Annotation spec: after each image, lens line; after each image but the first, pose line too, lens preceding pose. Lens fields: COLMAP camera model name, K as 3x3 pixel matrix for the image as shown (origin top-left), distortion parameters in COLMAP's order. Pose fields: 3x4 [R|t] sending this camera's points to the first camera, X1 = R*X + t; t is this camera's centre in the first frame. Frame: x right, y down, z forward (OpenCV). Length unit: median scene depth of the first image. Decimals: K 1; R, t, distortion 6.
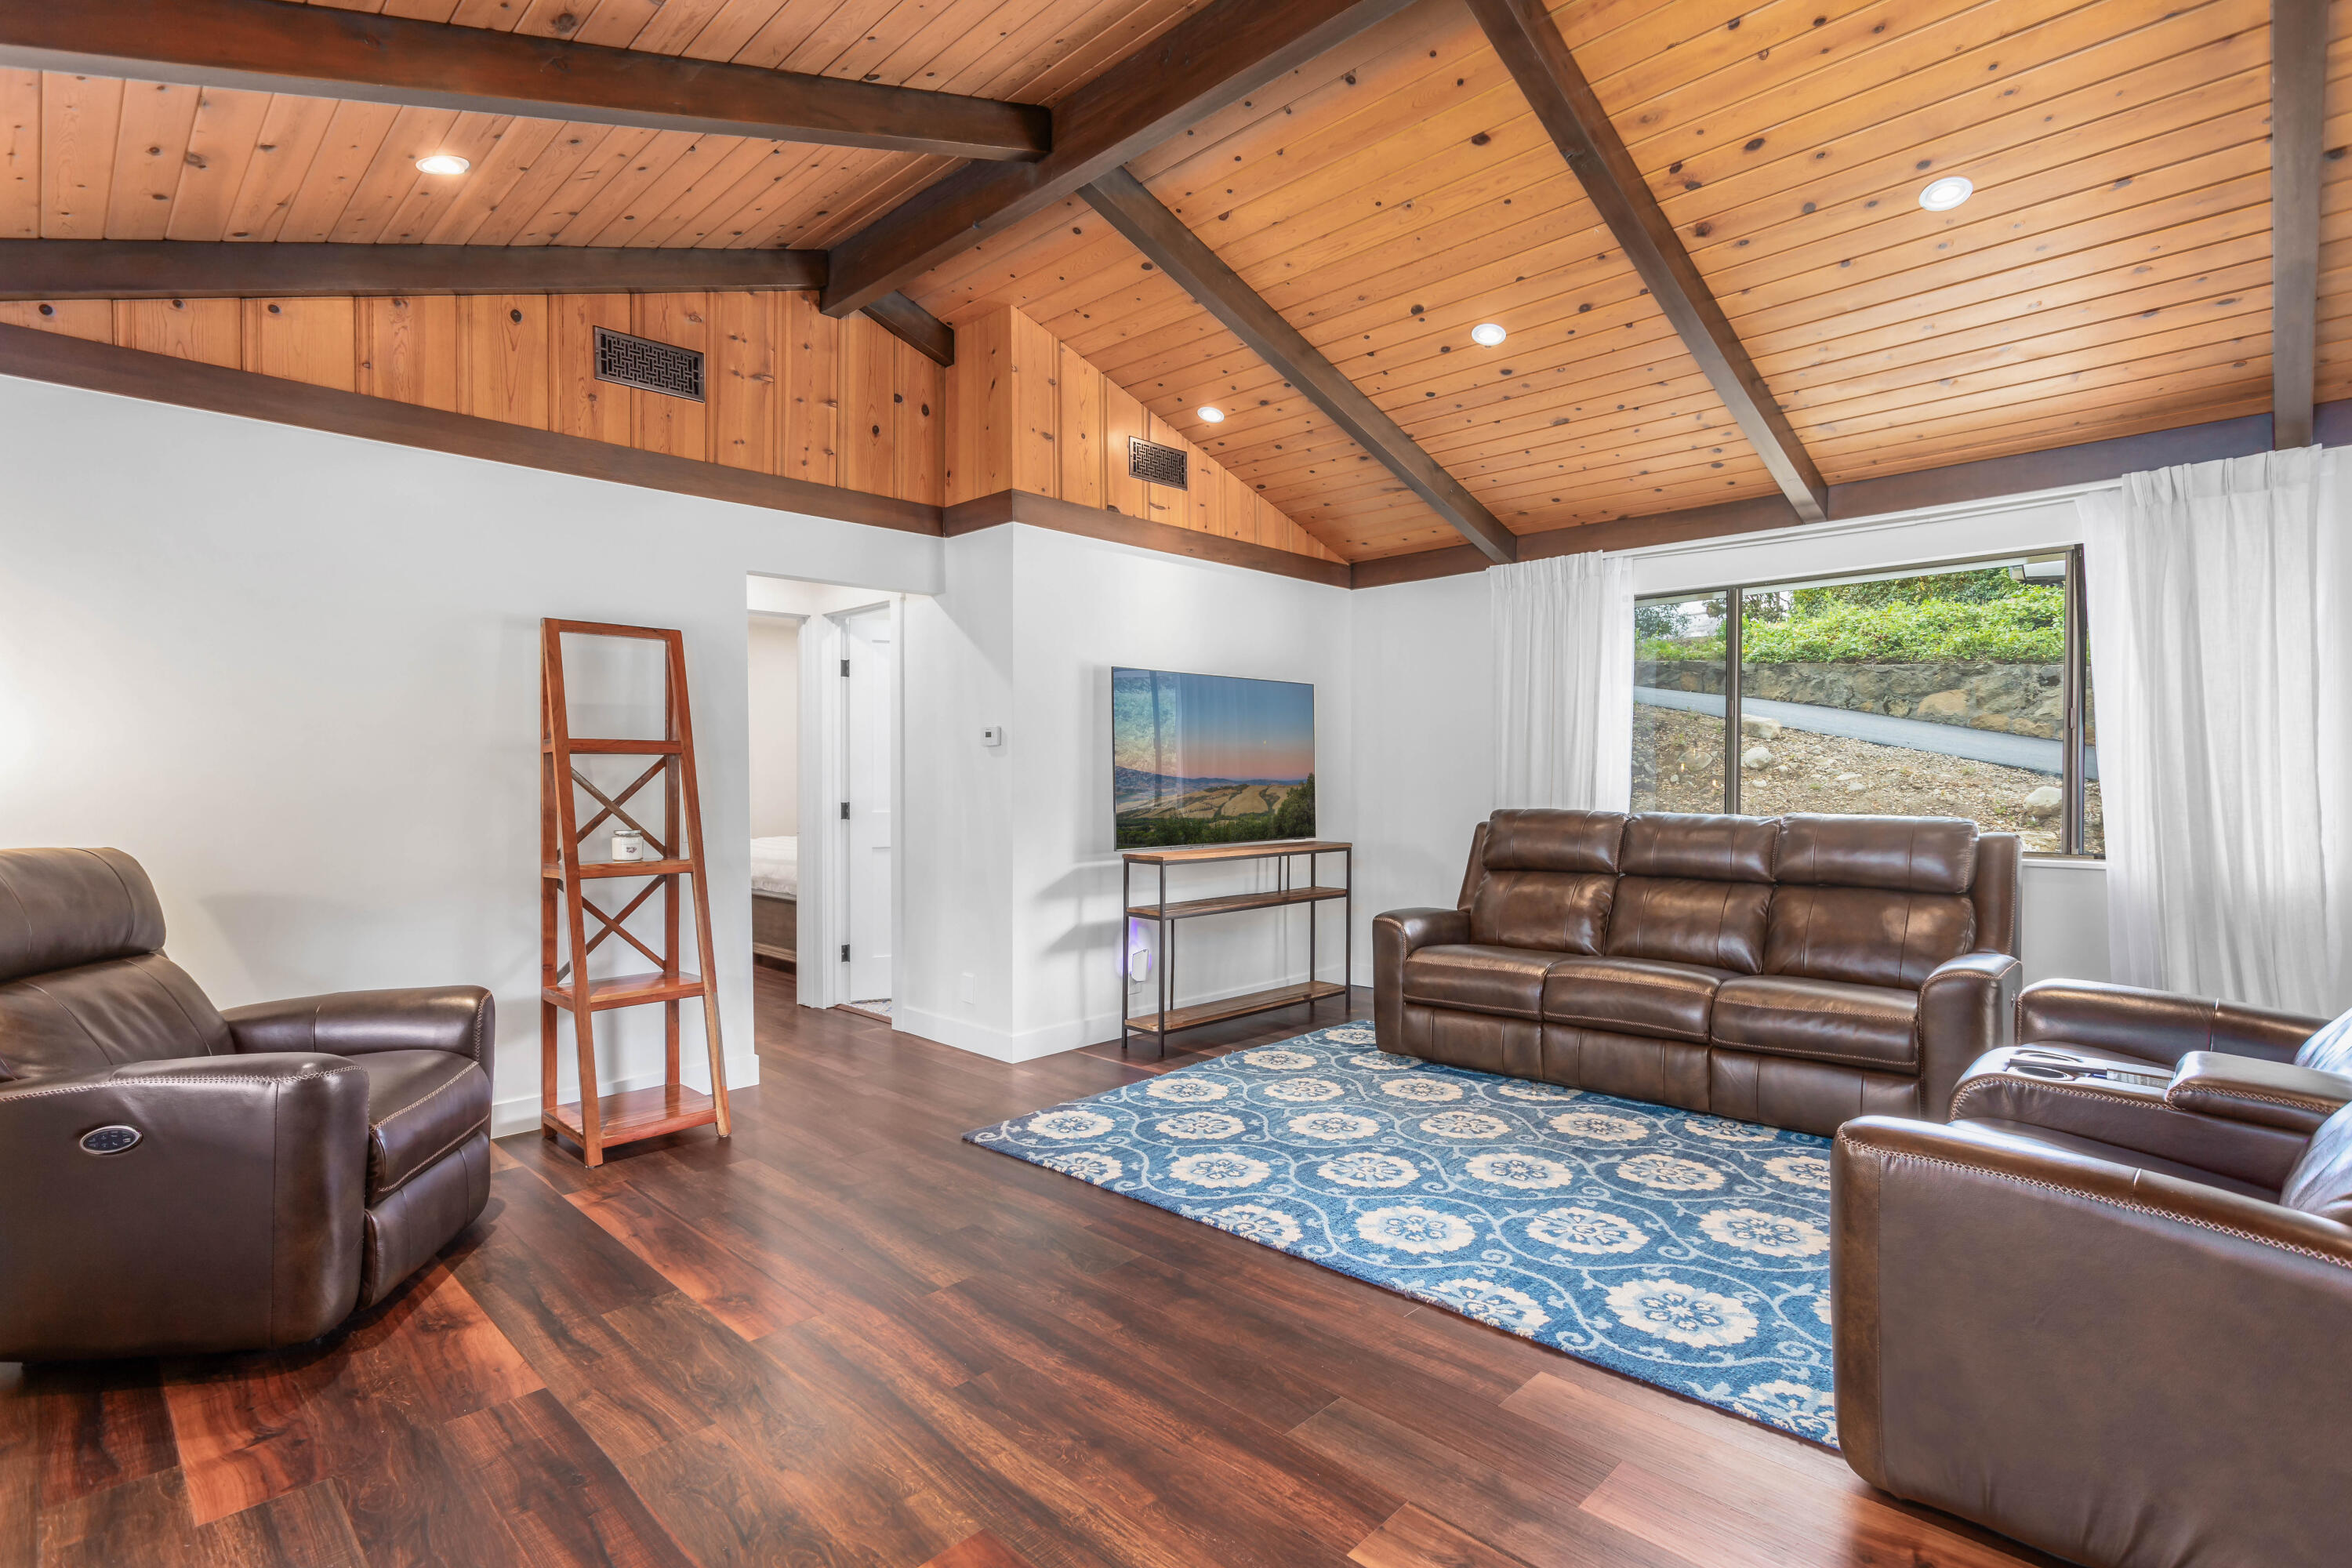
lens RADIAL K [[1116.2, 0, 1182.7], [0, 1116.2, 805.3], [0, 0, 1]] dist [0.004531, 0.000859]
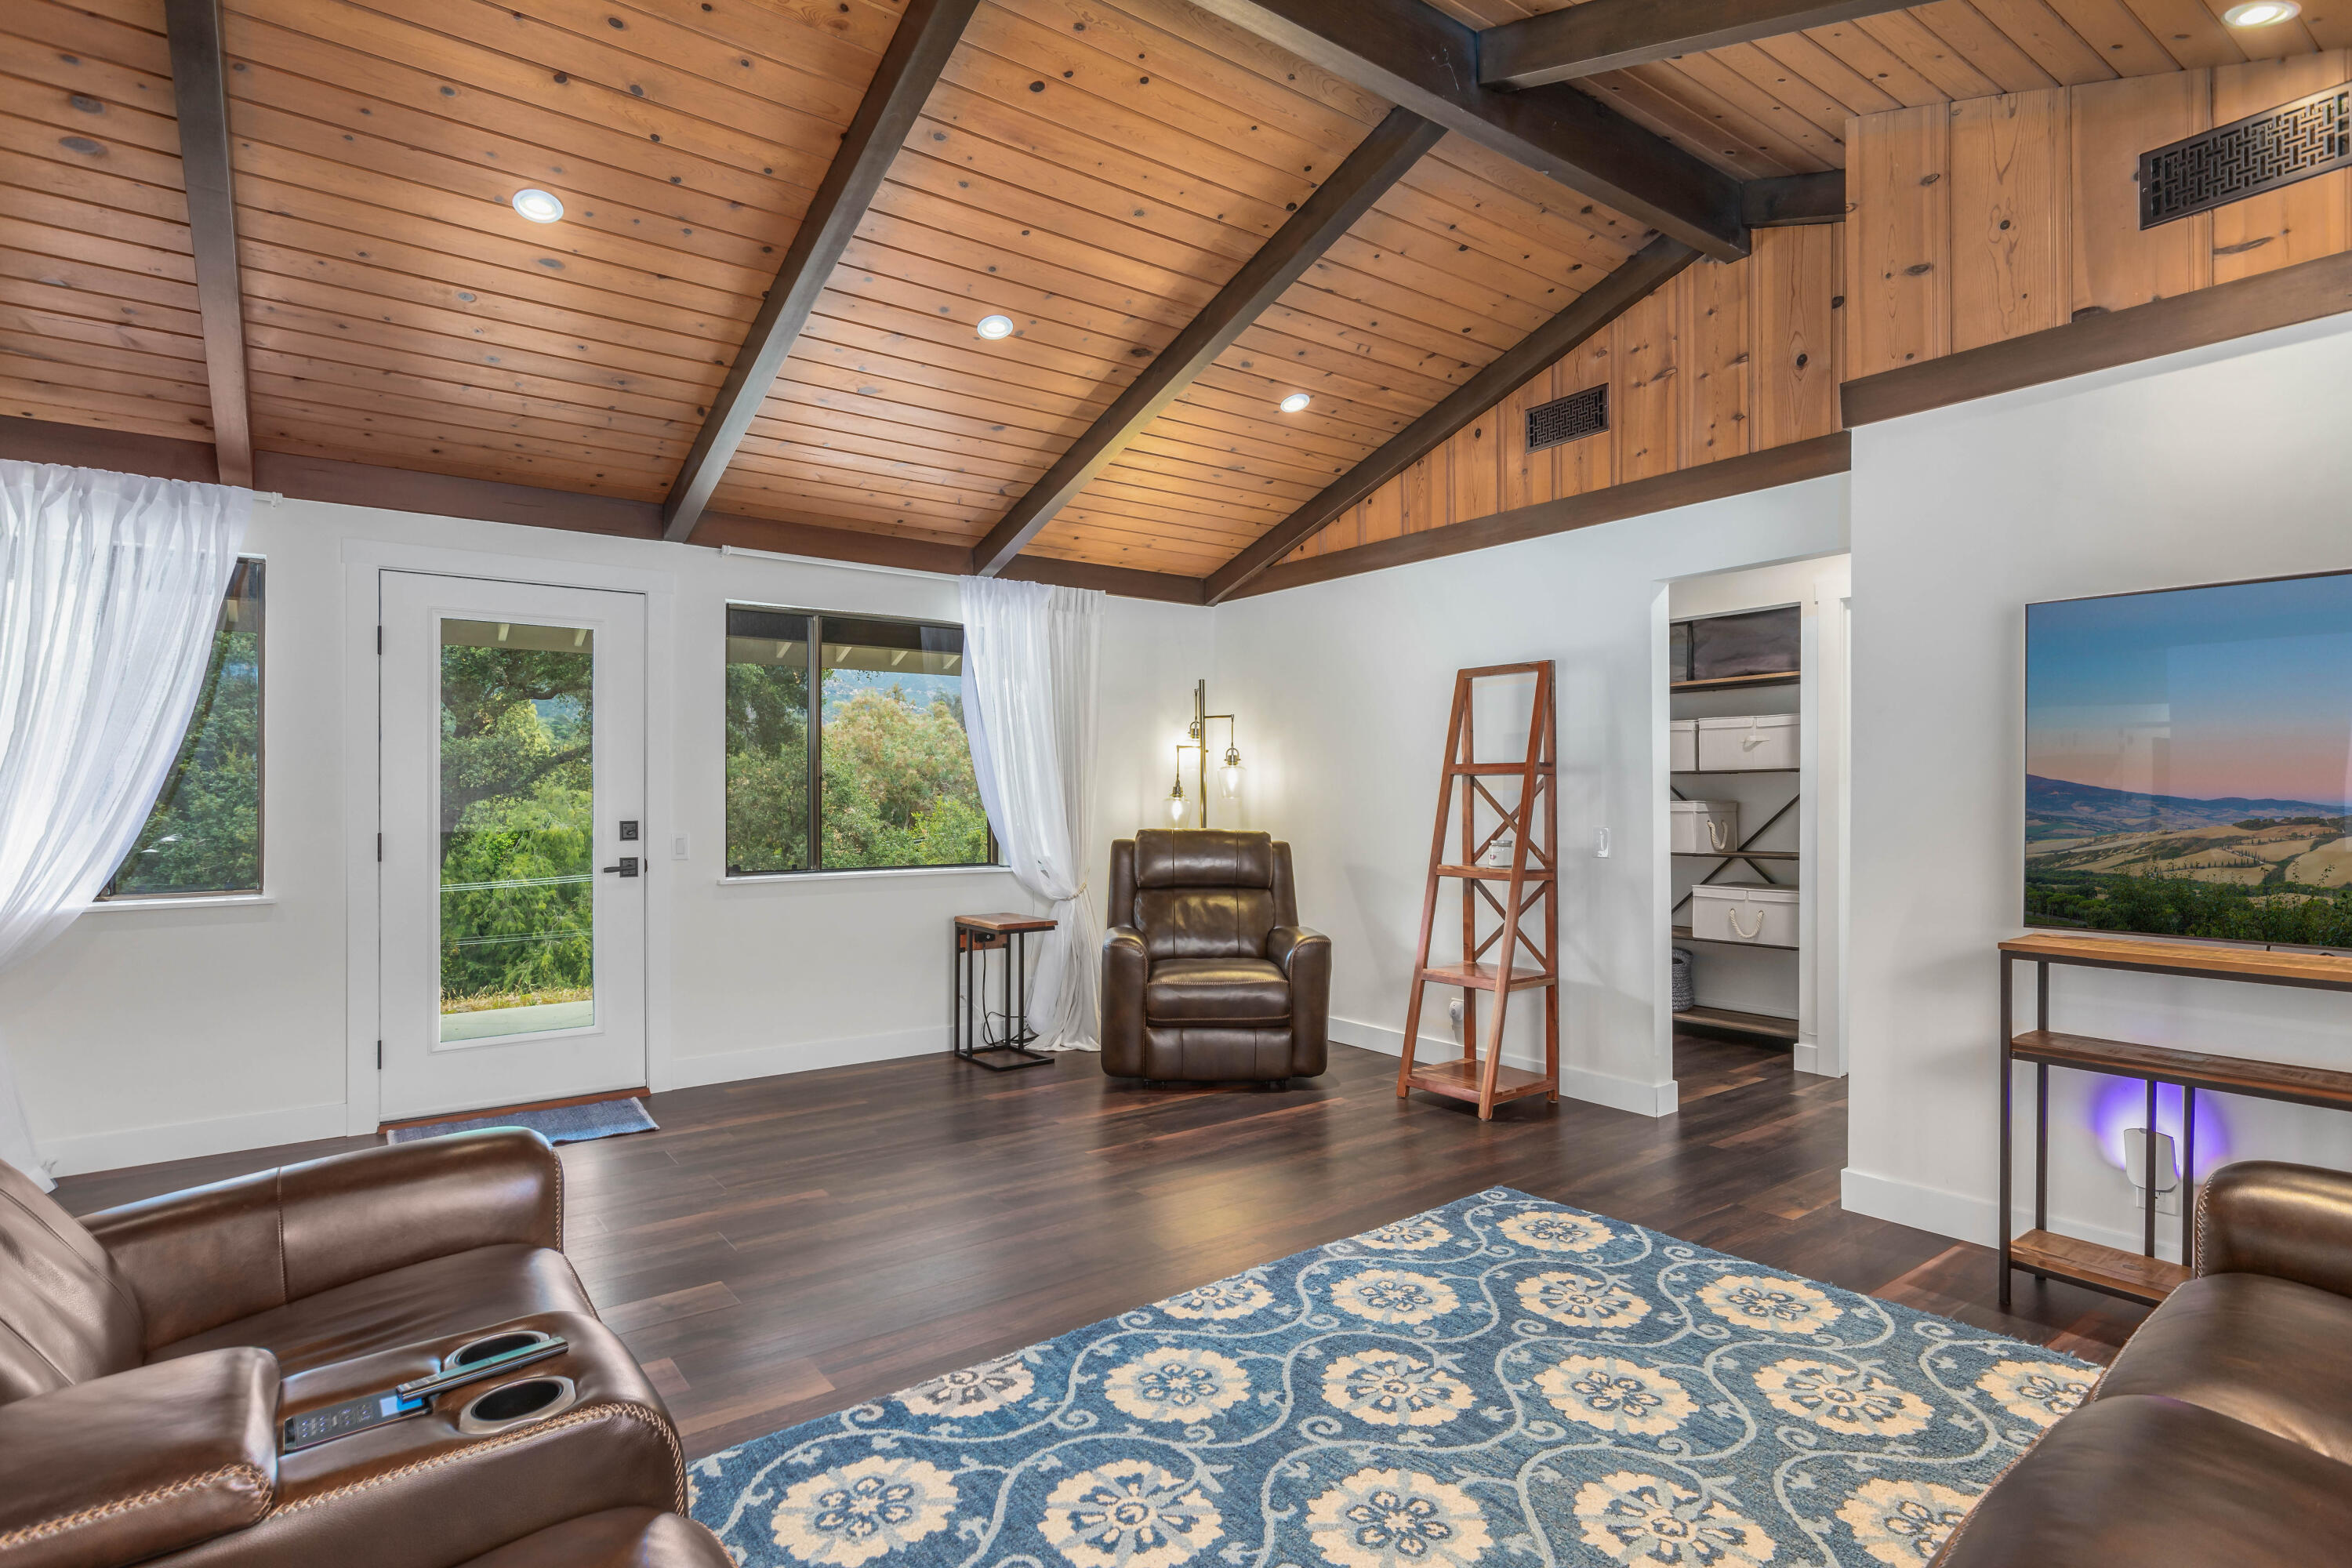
lens RADIAL K [[1197.0, 0, 1176.6], [0, 1197.0, 792.0], [0, 0, 1]] dist [-0.002869, -0.000230]
pose [[-0.161884, 0.001493, -0.986809, 0.827943], [-0.022491, 0.999734, 0.005203, -0.027878], [0.986553, 0.023037, -0.161807, 0.908859]]
